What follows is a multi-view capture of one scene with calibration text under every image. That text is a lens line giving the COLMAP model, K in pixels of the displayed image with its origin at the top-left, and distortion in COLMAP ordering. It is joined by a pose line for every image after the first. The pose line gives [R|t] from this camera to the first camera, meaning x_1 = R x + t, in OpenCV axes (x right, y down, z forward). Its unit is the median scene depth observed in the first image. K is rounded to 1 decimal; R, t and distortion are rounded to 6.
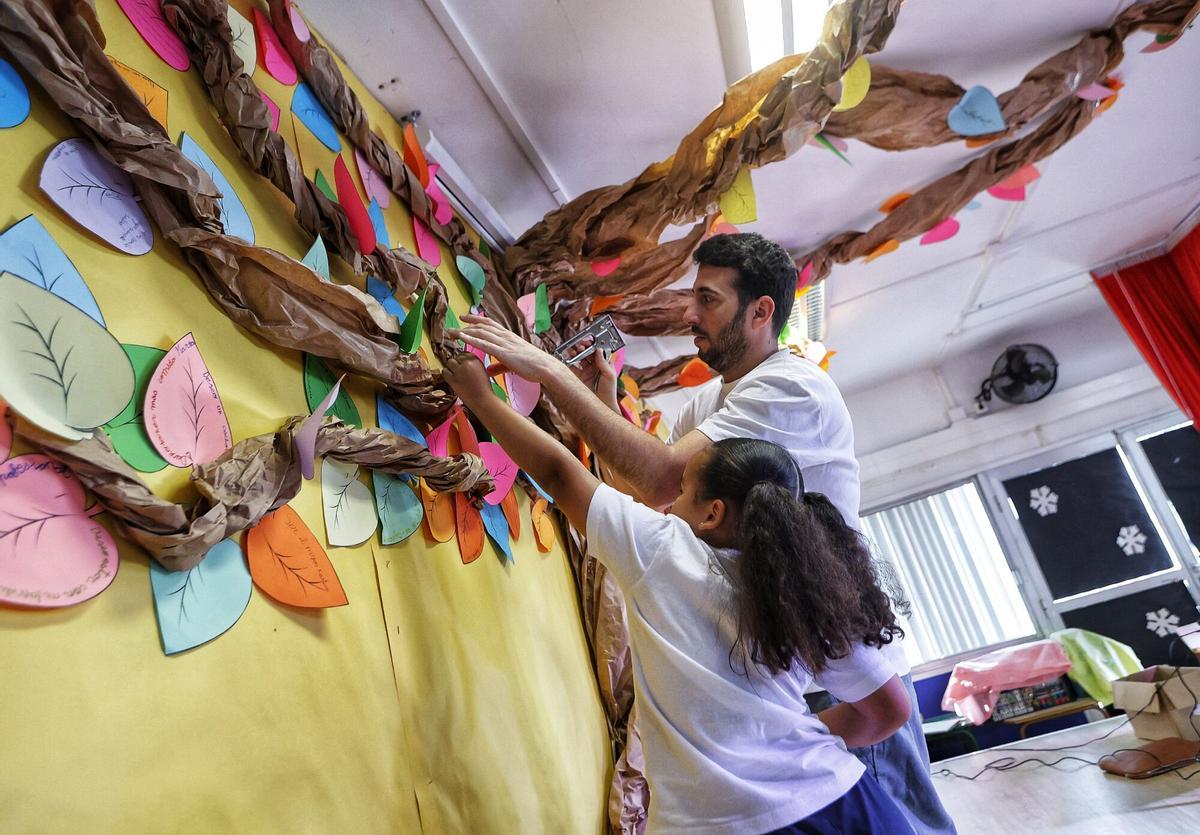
lens RADIAL K [[783.2, 0, 600.0], [0, 783.2, 417.5], [0, 0, 1]] dist [0.003970, -0.000754]
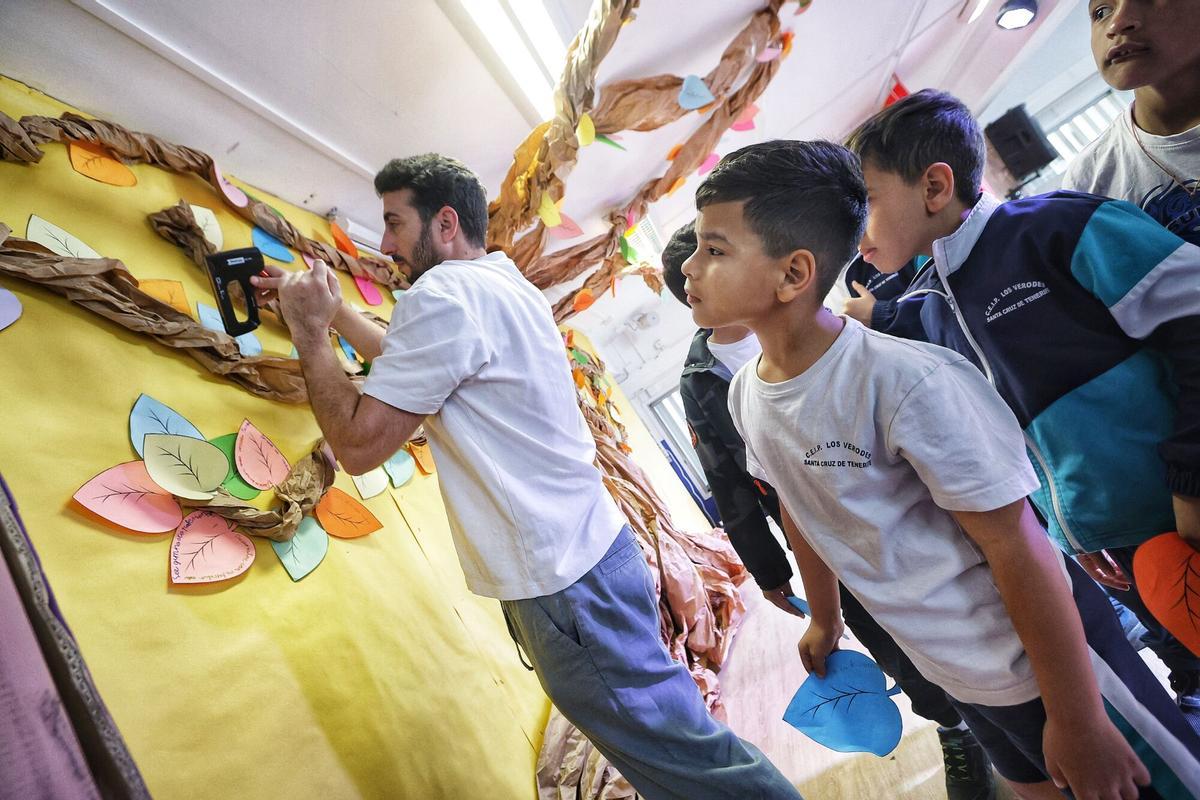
lens RADIAL K [[577.5, 0, 600.0], [0, 577.5, 400.0], [0, 0, 1]] dist [-0.005212, -0.000407]
pose [[0.955430, -0.294715, 0.017244, 0.145967], [0.288968, 0.945558, 0.149724, -0.063120], [-0.060431, -0.138068, 0.988577, -0.212434]]
